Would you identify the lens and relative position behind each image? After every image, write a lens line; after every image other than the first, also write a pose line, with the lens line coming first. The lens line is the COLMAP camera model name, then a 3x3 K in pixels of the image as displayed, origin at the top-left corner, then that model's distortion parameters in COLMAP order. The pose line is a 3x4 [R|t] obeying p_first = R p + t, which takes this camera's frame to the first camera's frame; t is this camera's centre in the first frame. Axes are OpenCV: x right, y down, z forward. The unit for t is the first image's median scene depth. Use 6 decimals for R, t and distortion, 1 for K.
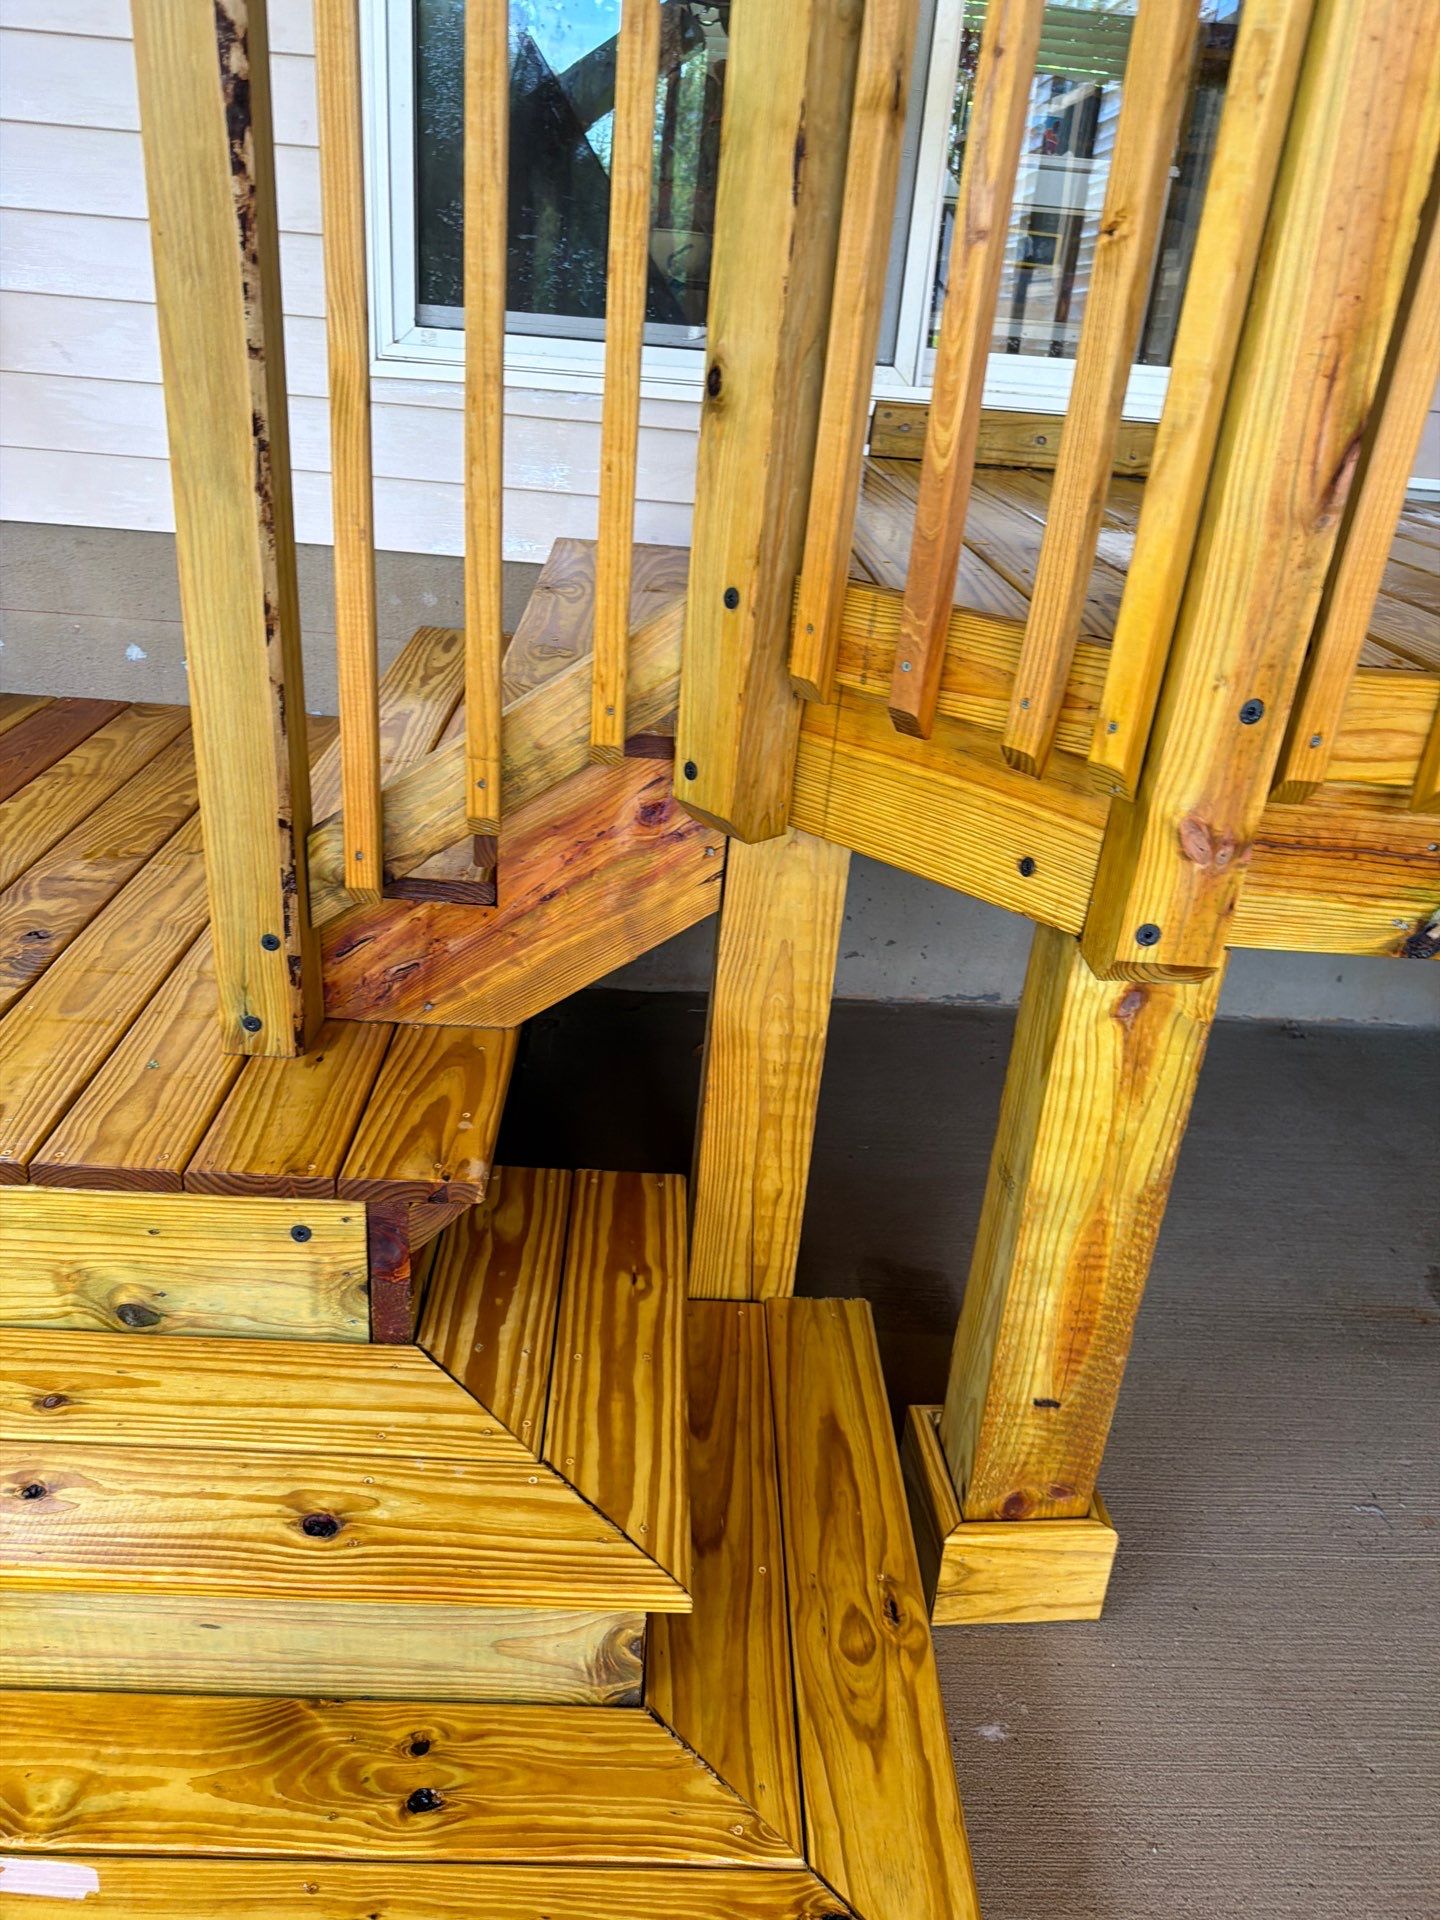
lens RADIAL K [[1353.4, 0, 715.2], [0, 1353.4, 936.0], [0, 0, 1]] dist [0.055843, -0.065434]
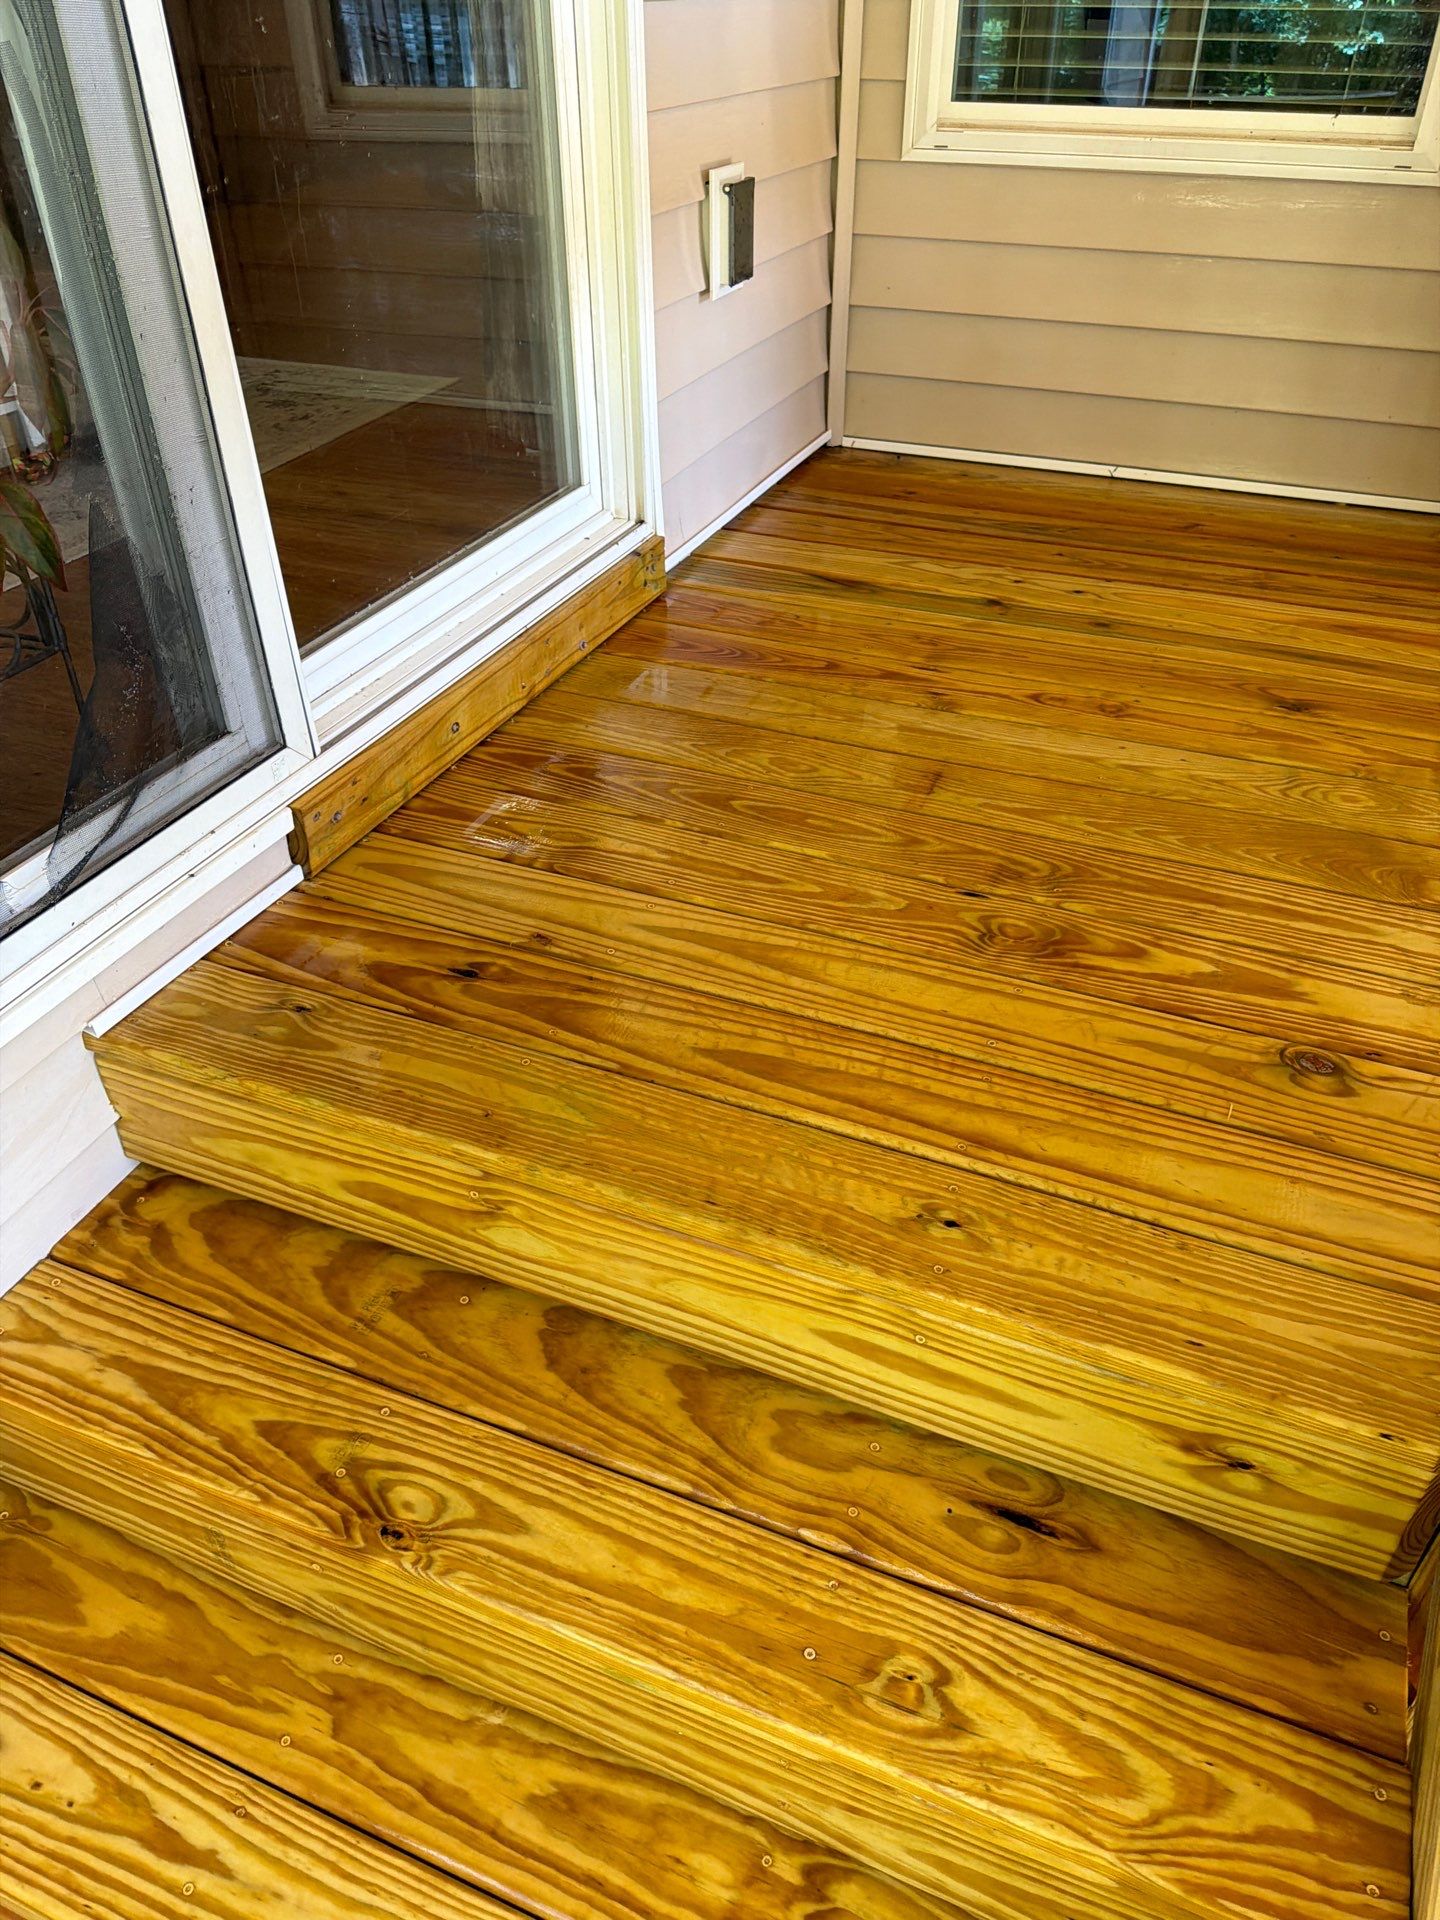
lens RADIAL K [[1353.4, 0, 736.1], [0, 1353.4, 950.4], [0, 0, 1]] dist [0.055843, -0.065434]
pose [[0.401271, -0.597897, 0.693903, -0.476077], [0.410502, 0.794618, 0.447293, -0.975657], [-0.818822, 0.105363, 0.564295, 0.931088]]
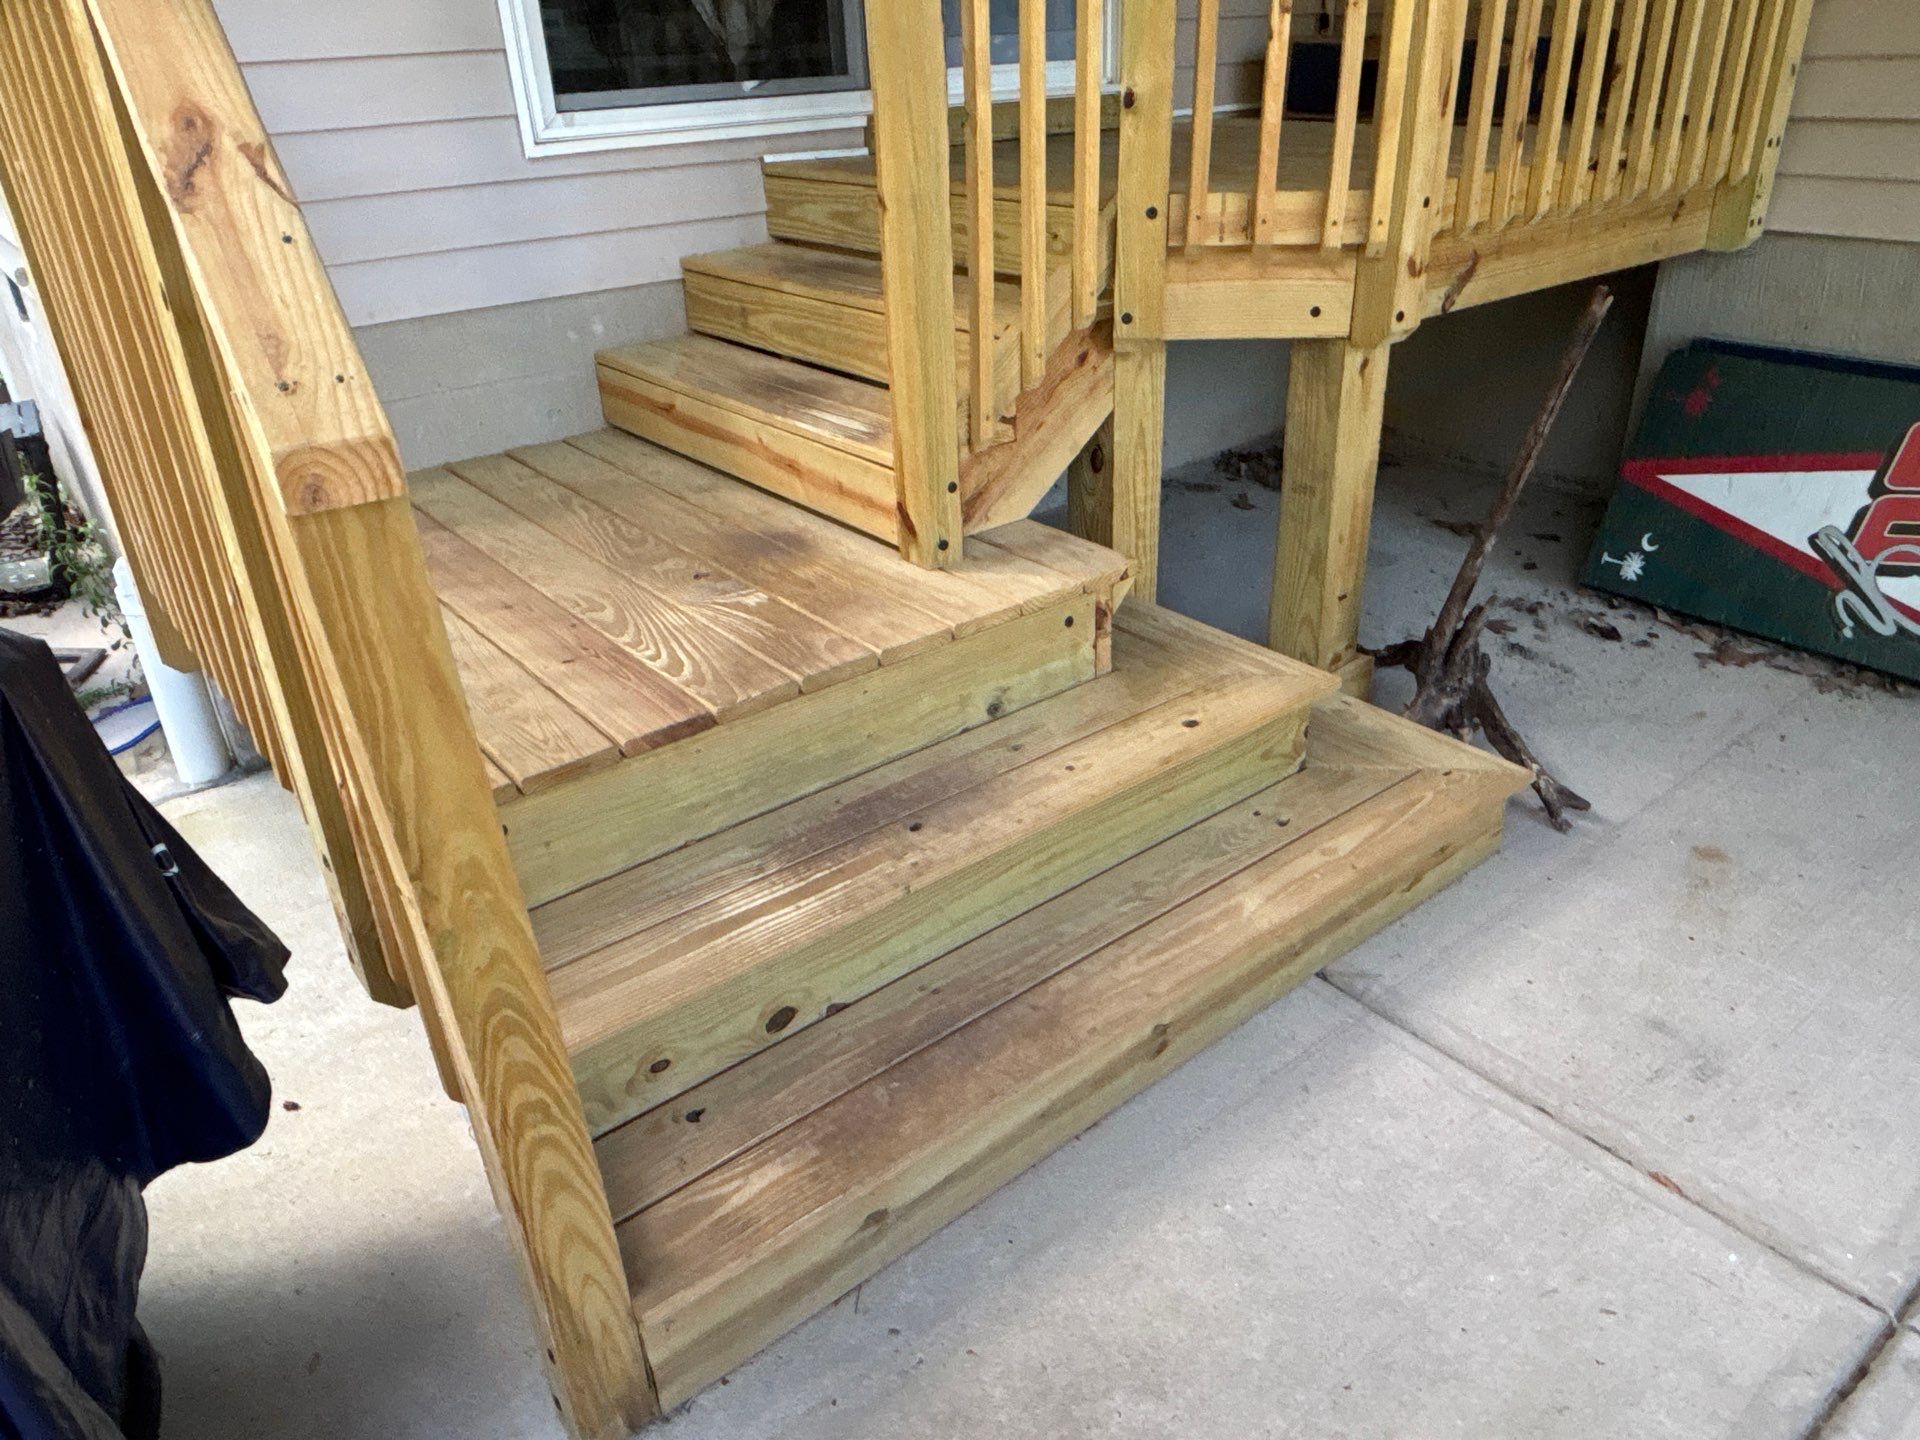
lens RADIAL K [[1324.6, 0, 962.1], [0, 1324.6, 714.9], [0, 0, 1]] dist [0.052228, -0.061682]
pose [[0.794655, -0.370035, 0.481246, -1.301176], [0.343308, 0.927733, 0.146460, 0.031971], [-0.500663, 0.048831, 0.864264, -0.411483]]
